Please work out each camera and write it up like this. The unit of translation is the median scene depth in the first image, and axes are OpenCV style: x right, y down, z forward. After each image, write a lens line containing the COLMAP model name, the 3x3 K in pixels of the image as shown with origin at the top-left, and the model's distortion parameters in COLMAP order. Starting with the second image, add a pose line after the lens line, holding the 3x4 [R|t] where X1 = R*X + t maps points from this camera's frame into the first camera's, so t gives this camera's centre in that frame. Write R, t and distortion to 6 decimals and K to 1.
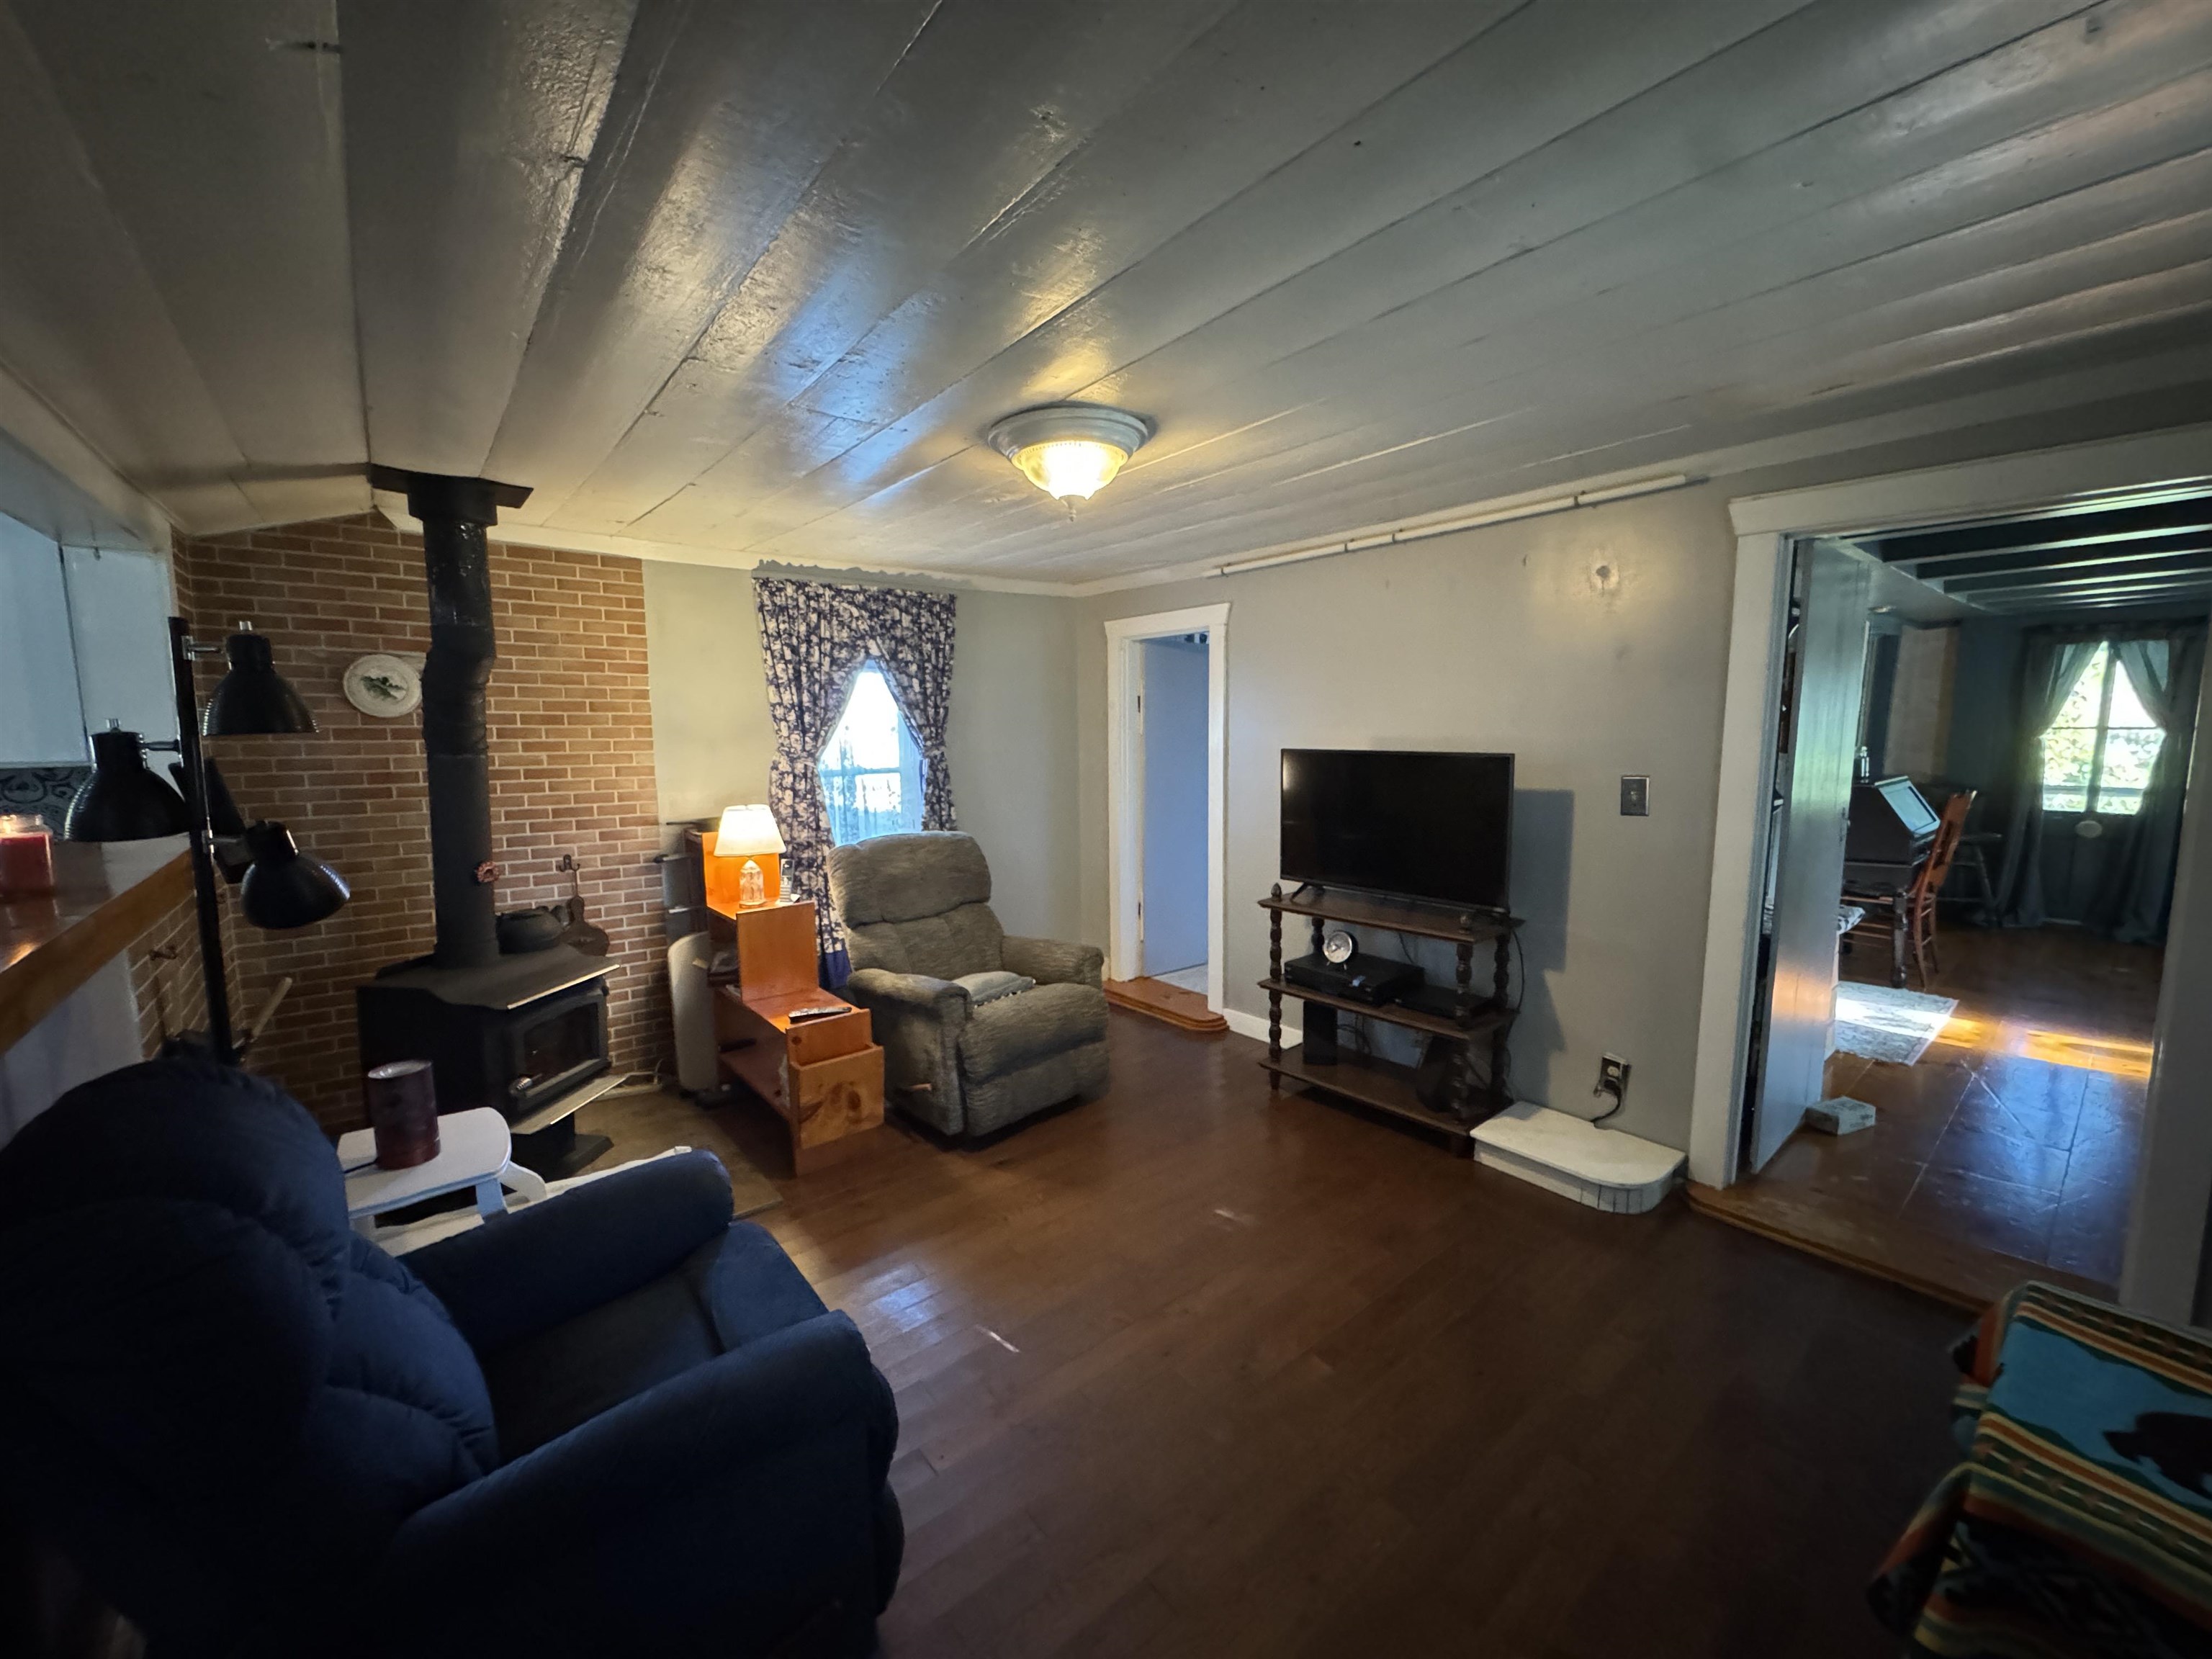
lens RADIAL K [[882.6, 0, 1104.3], [0, 882.6, 828.5], [0, 0, 1]] dist [-0.002291, -0.000442]
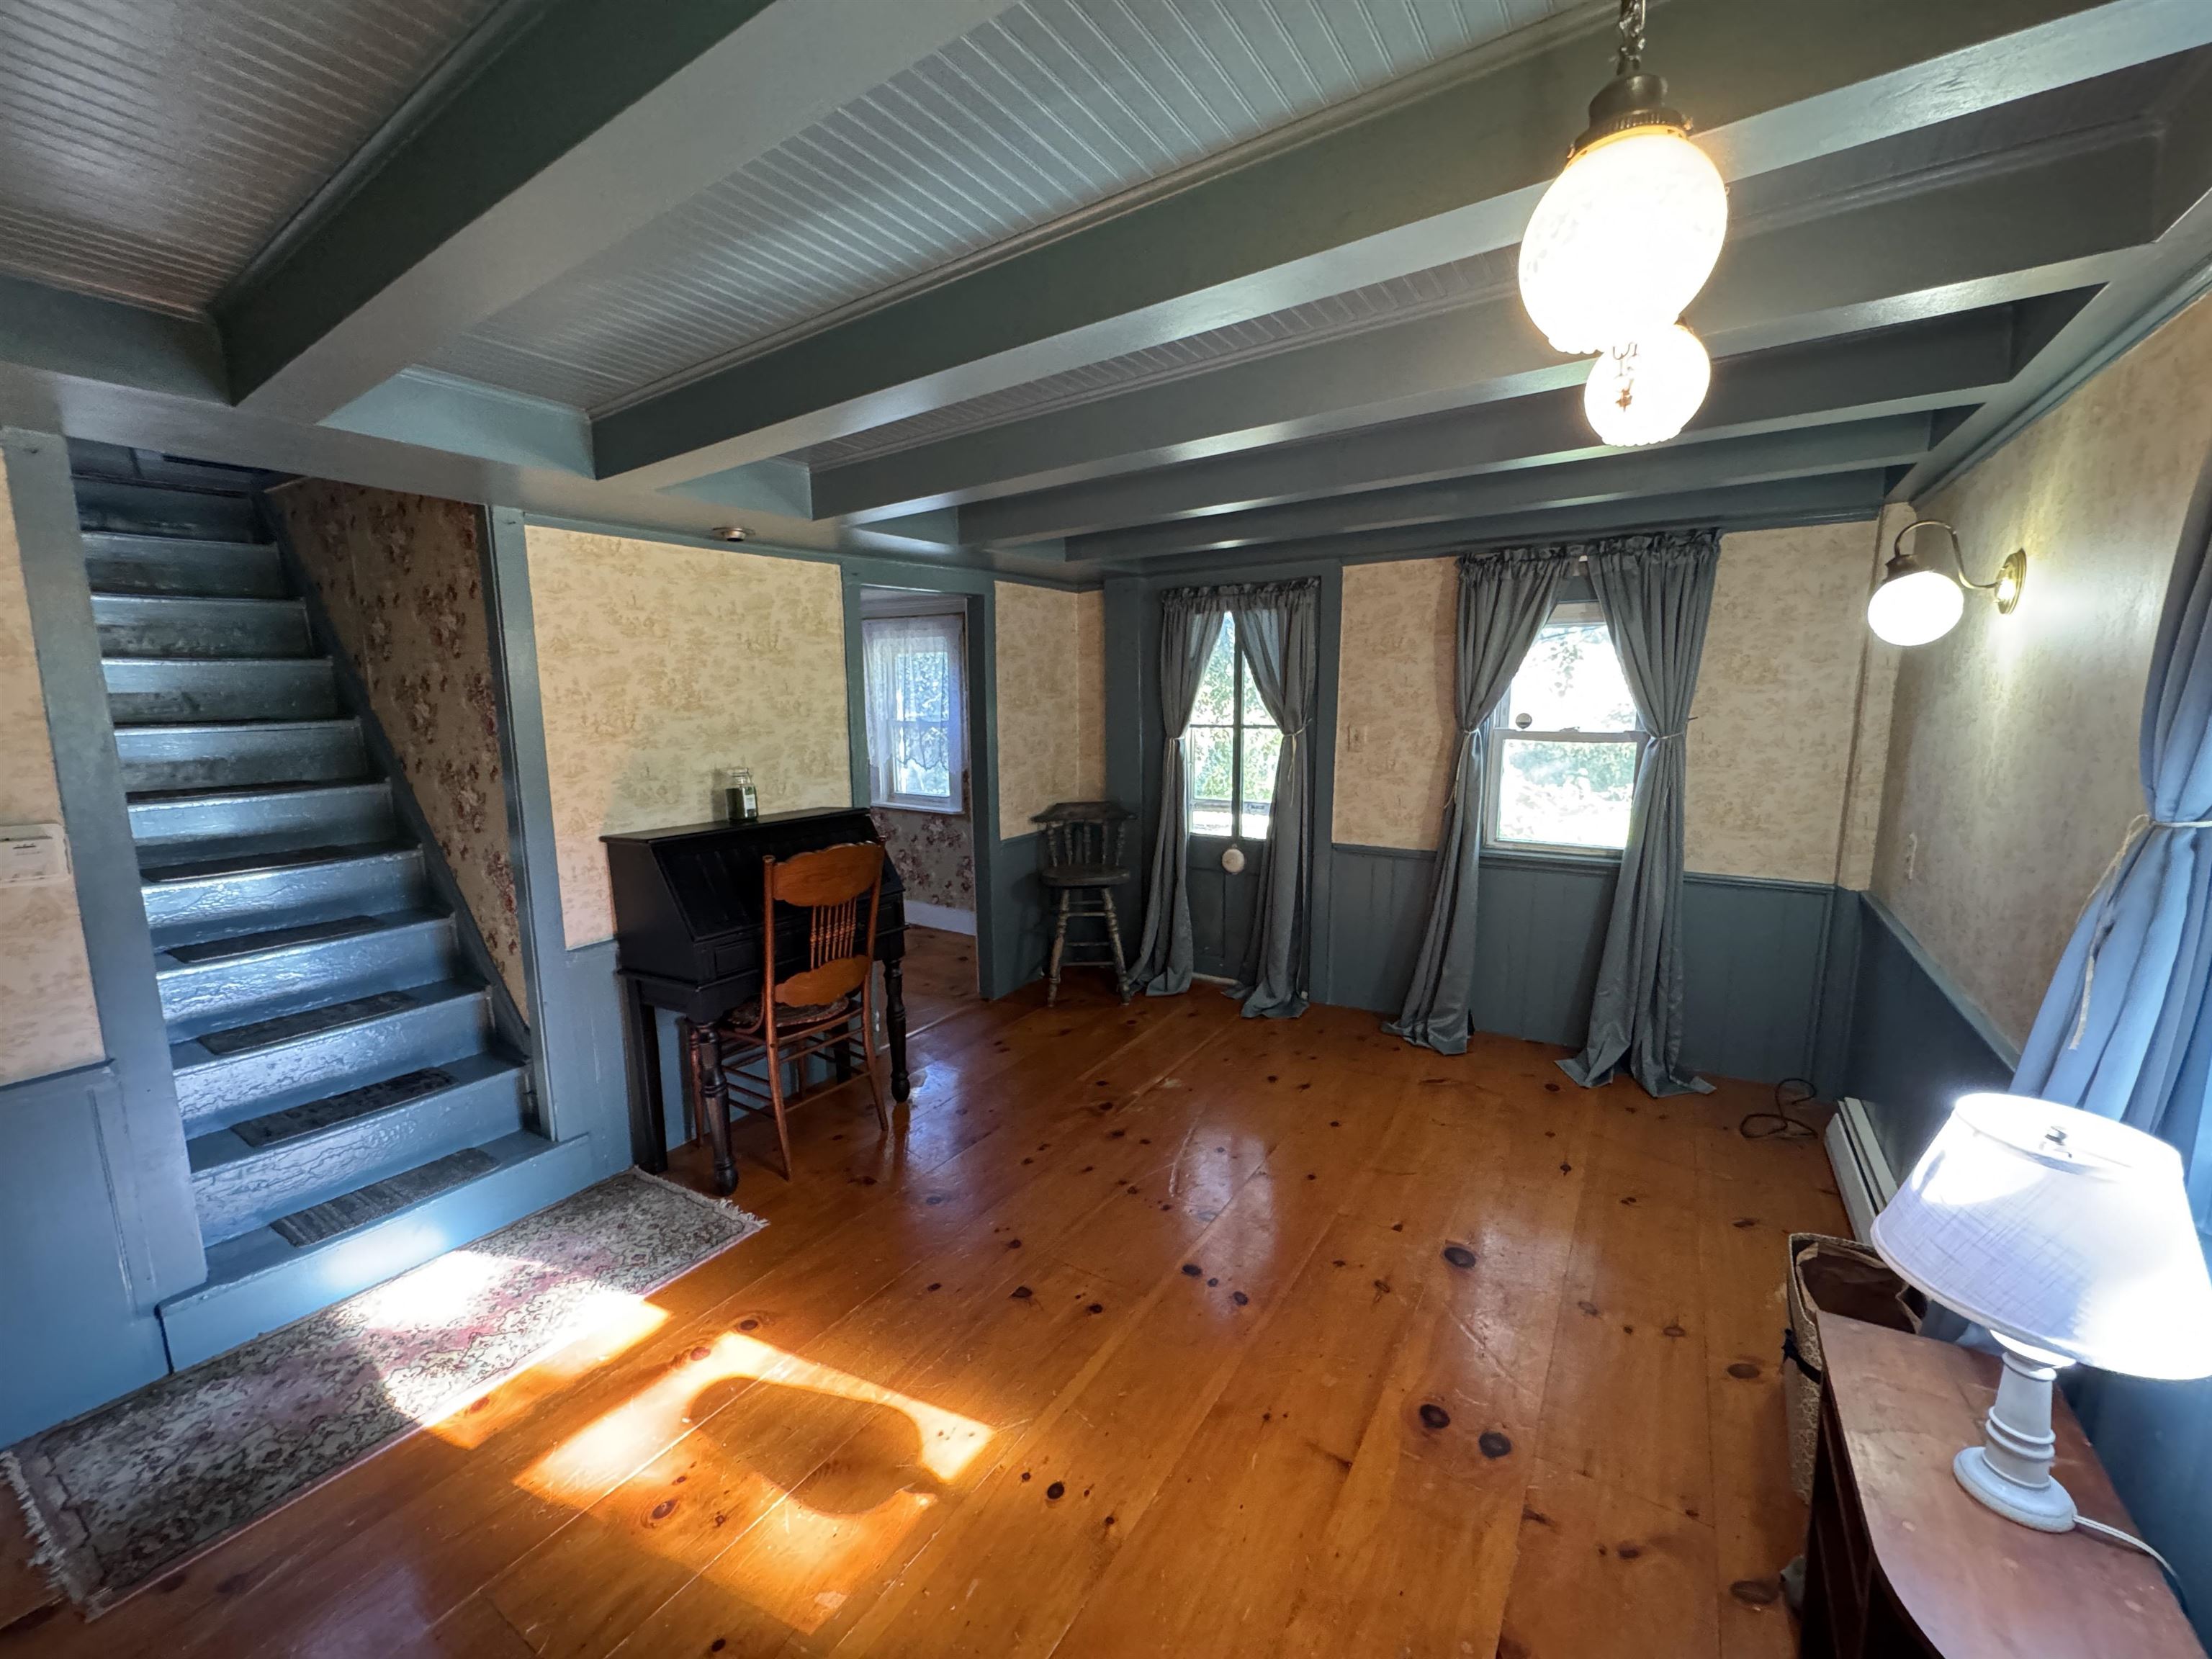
lens RADIAL K [[882.6, 0, 1104.3], [0, 882.6, 828.5], [0, 0, 1]] dist [-0.002291, -0.000442]
pose [[0.956271, -0.049120, 0.288327, 1.213168], [0.042645, 0.998678, 0.028702, -0.079821], [-0.289356, -0.015151, 0.957102, 0.467857]]
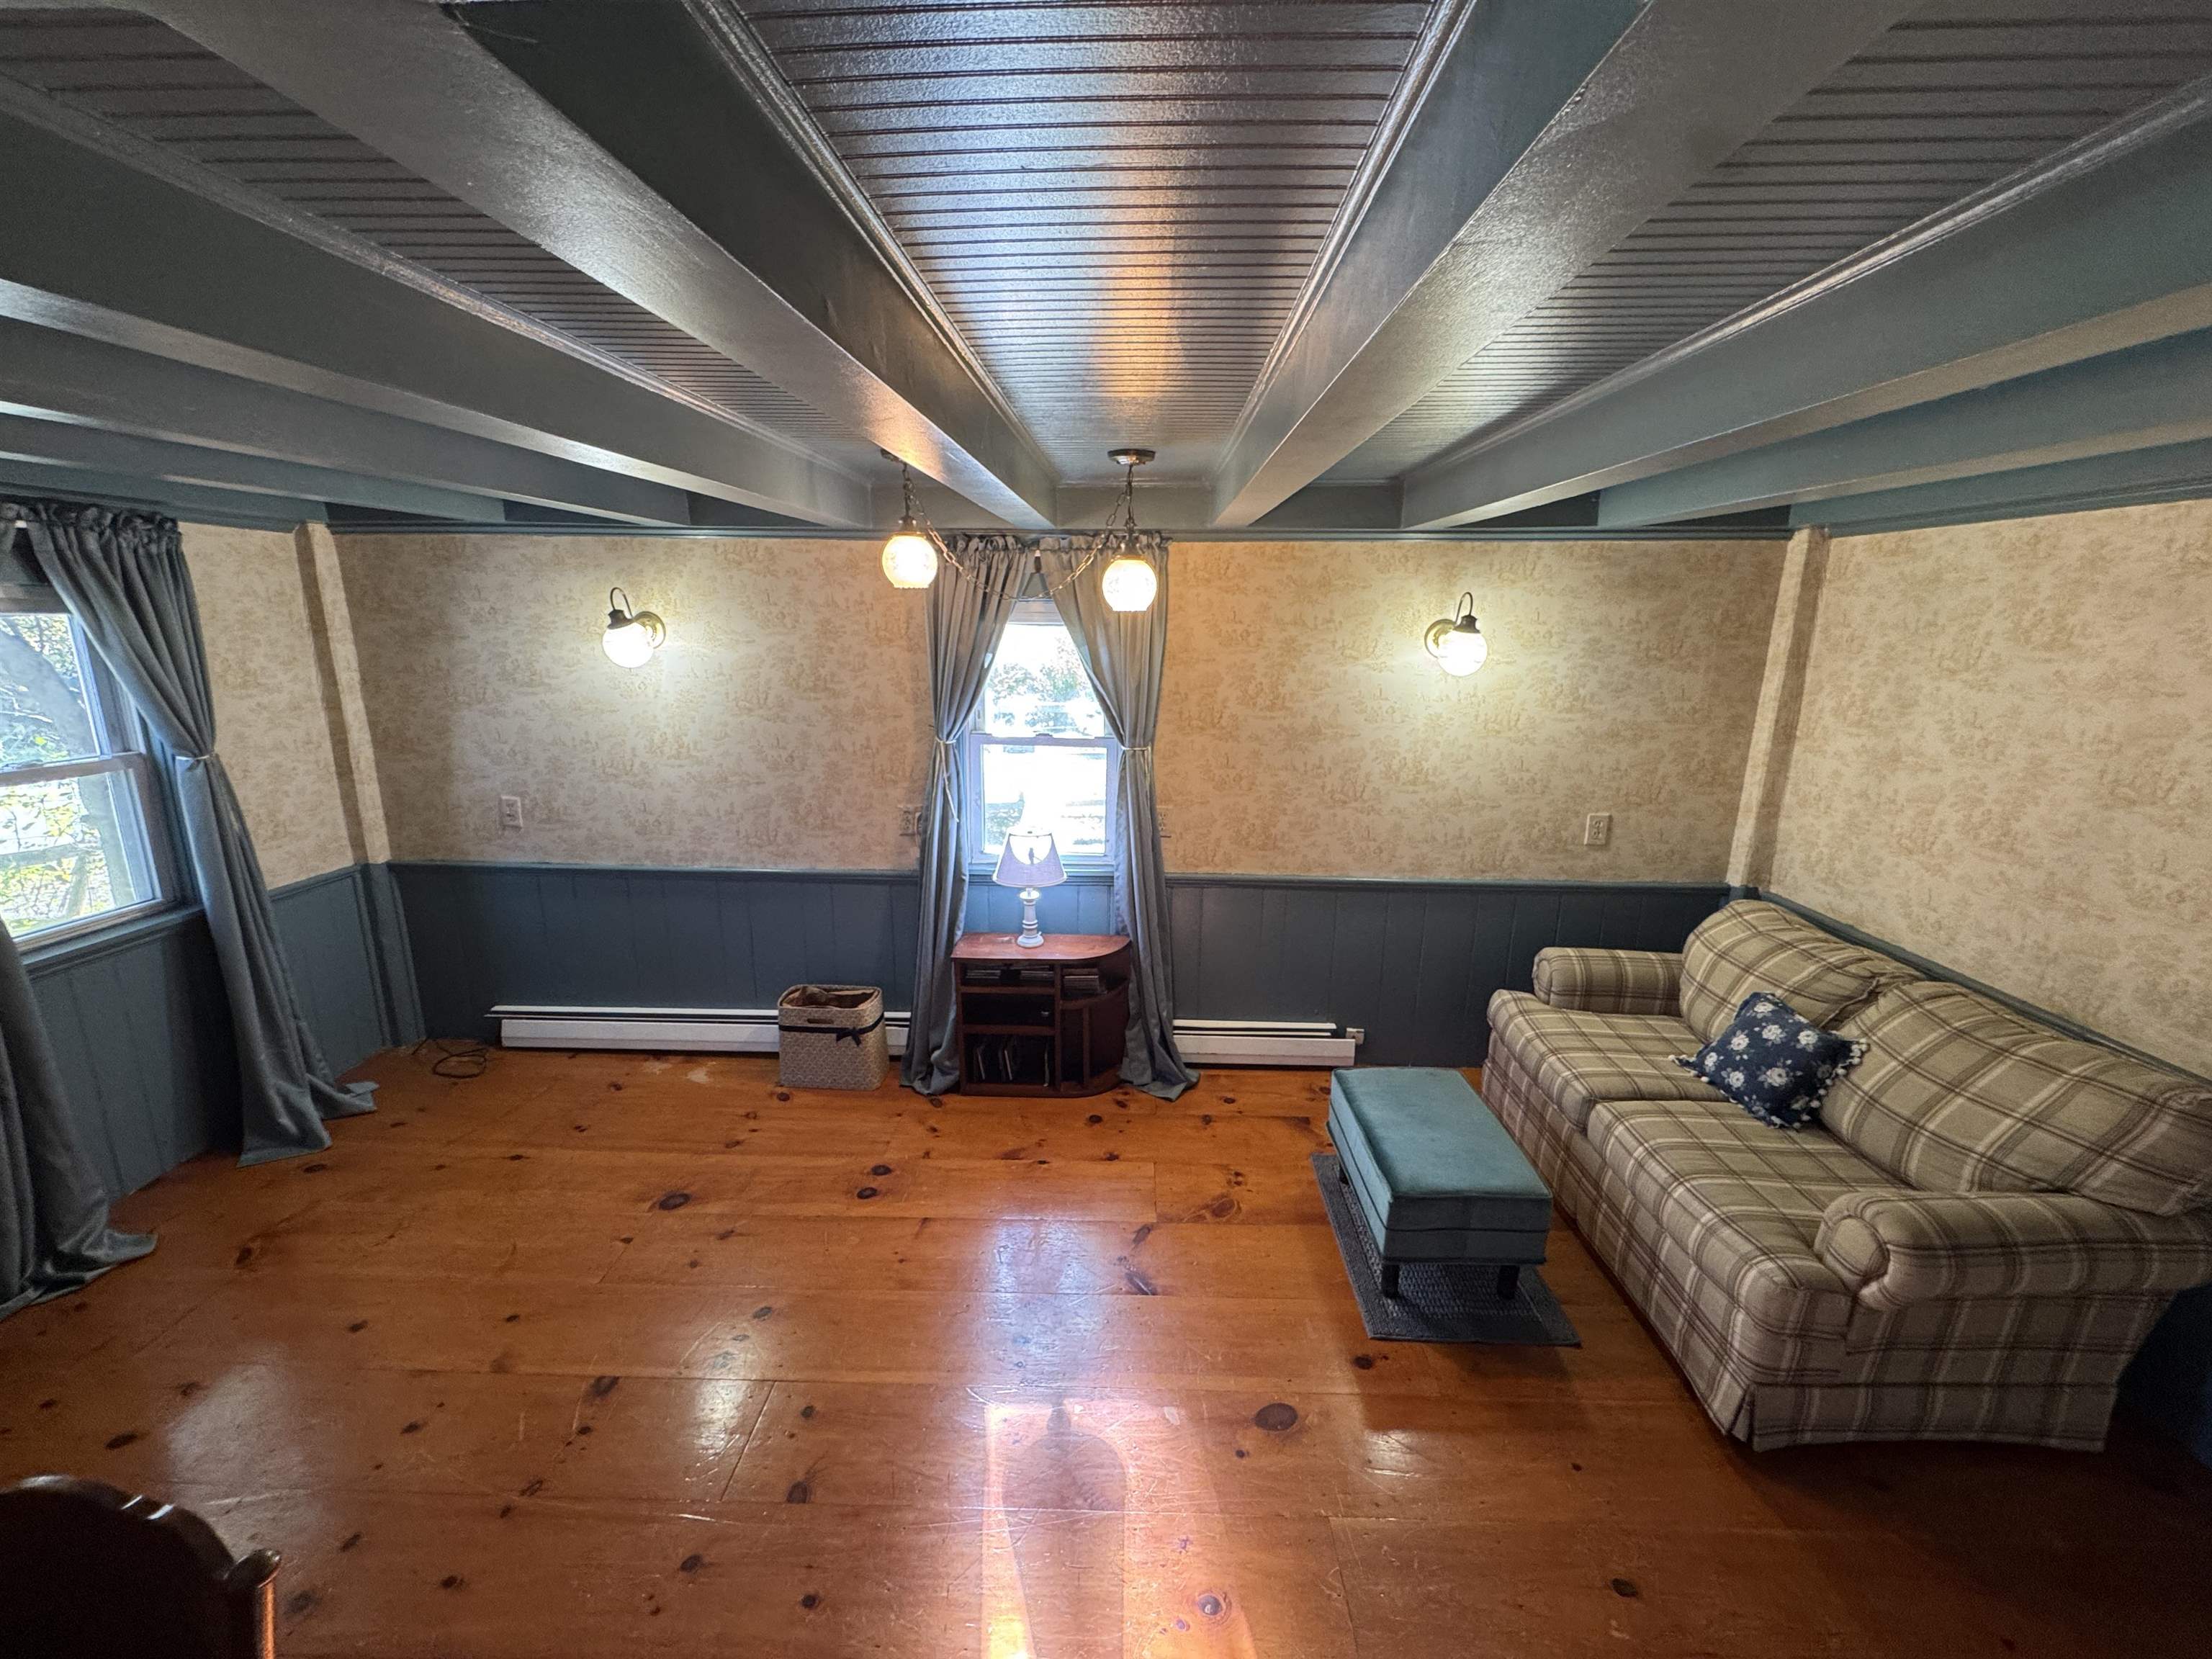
lens RADIAL K [[892.8, 0, 1114.5], [0, 892.8, 828.9], [0, 0, 1]] dist [-0.001736, 0.000125]
pose [[-0.751906, -0.152869, 0.641302, 0.925951], [0.074654, 0.946745, 0.313209, -0.239612], [-0.655030, 0.283380, -0.700451, 1.172168]]
